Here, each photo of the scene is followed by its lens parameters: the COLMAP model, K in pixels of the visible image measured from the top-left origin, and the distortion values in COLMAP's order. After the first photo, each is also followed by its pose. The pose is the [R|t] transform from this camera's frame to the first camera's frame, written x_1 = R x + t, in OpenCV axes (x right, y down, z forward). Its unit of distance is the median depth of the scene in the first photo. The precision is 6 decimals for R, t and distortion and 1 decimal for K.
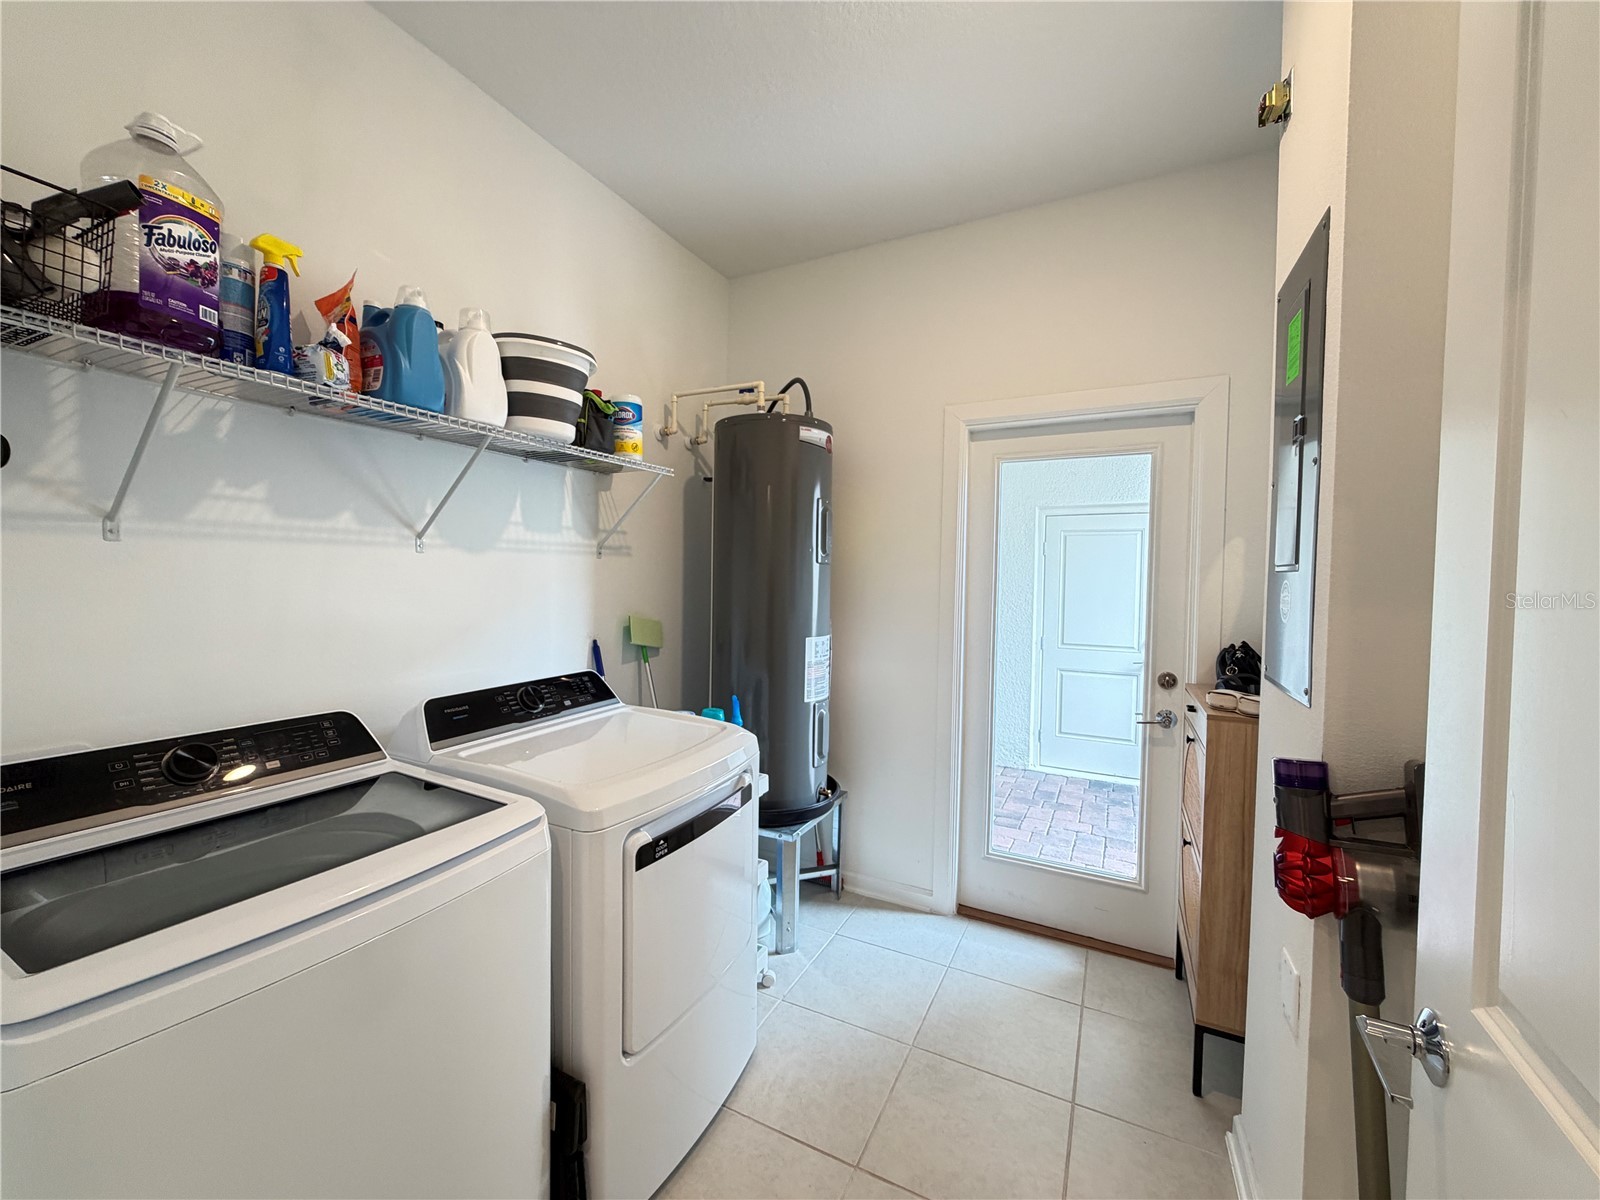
lens RADIAL K [[639.9, 0, 796.2], [0, 639.9, 599.2], [0, 0, 1]] dist [-0.002402, 0.000172]
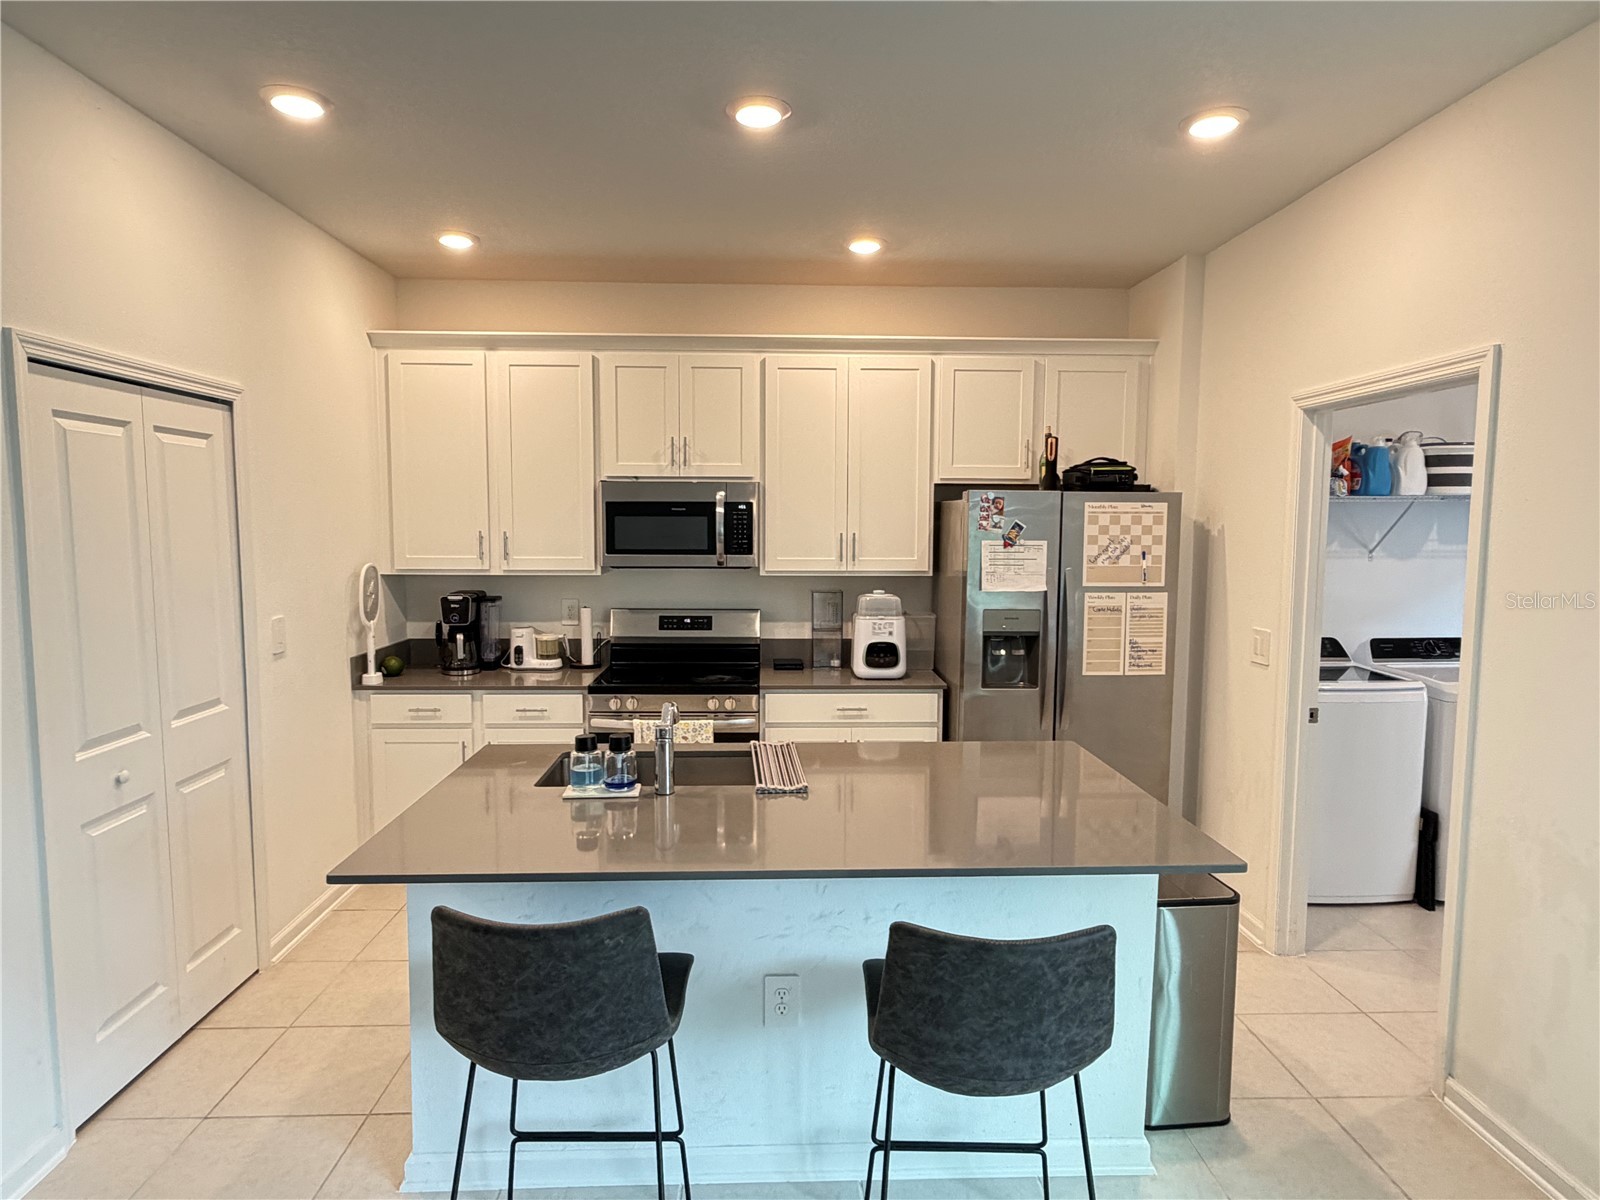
lens RADIAL K [[909.0, 0, 795.6], [0, 909.0, 604.1], [0, 0, 1]] dist [-0.006331, 0.000001]
pose [[0.484354, 0.062945, -0.872605, 0.949569], [-0.026785, 0.998008, 0.057123, -0.058670], [0.874462, -0.004295, 0.485075, -1.819932]]
